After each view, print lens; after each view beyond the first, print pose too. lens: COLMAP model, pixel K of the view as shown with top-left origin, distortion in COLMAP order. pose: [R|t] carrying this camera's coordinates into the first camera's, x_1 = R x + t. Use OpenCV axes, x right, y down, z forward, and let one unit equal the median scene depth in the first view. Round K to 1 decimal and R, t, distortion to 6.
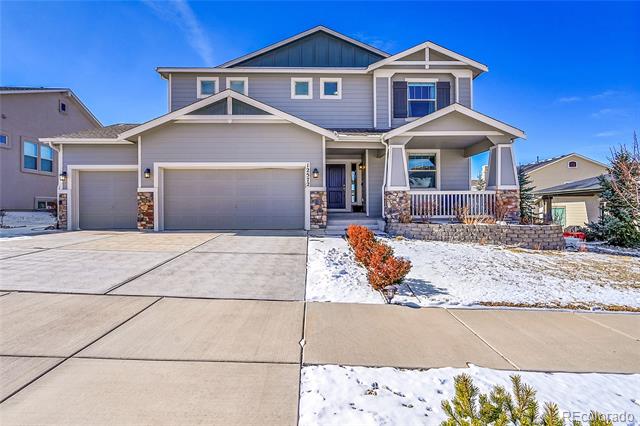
lens RADIAL K [[293.1, 0, 320.0], [0, 293.1, 212.2], [0, 0, 1]] dist [-0.005675, -0.000280]
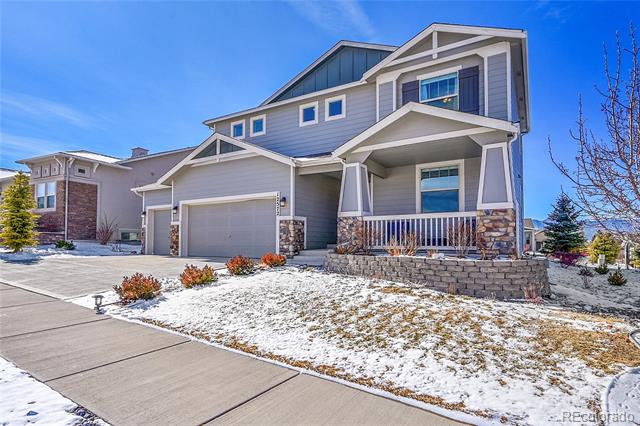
lens RADIAL K [[334.4, 0, 319.0], [0, 334.4, 238.3], [0, 0, 1]] dist [0.001639, -0.000286]
pose [[0.853698, -0.002777, -0.520762, 0.670926], [-0.007673, 0.999810, -0.017910, 0.008278], [0.520712, 0.019285, 0.853514, 0.102853]]
